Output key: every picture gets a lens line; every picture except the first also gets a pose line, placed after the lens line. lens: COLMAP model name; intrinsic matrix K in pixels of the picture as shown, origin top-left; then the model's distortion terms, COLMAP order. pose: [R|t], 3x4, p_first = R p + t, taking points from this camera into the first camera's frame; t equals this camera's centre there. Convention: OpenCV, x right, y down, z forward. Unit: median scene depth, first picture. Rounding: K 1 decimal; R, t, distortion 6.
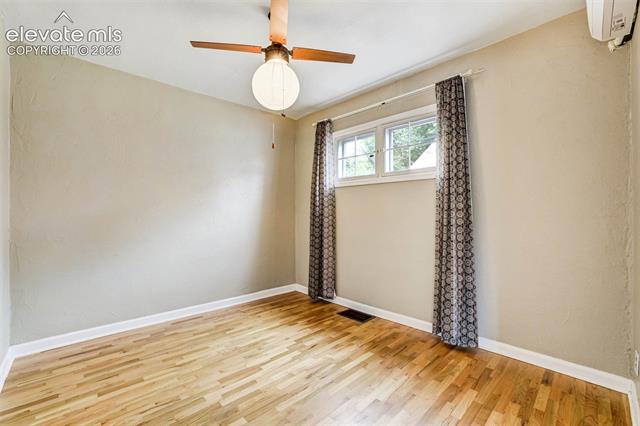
lens RADIAL K [[273.9, 0, 321.1], [0, 273.9, 213.0], [0, 0, 1]] dist [-0.001674, 0.000178]
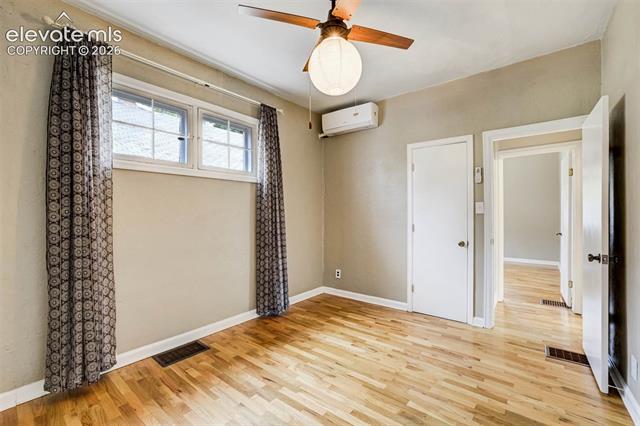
lens RADIAL K [[273.9, 0, 321.1], [0, 273.9, 213.0], [0, 0, 1]] dist [-0.001674, 0.000178]
pose [[-0.117806, 0.005669, 0.993020, -0.809372], [-0.001828, 0.999981, -0.005926, 0.006938], [-0.993035, -0.002514, -0.117793, 0.905878]]
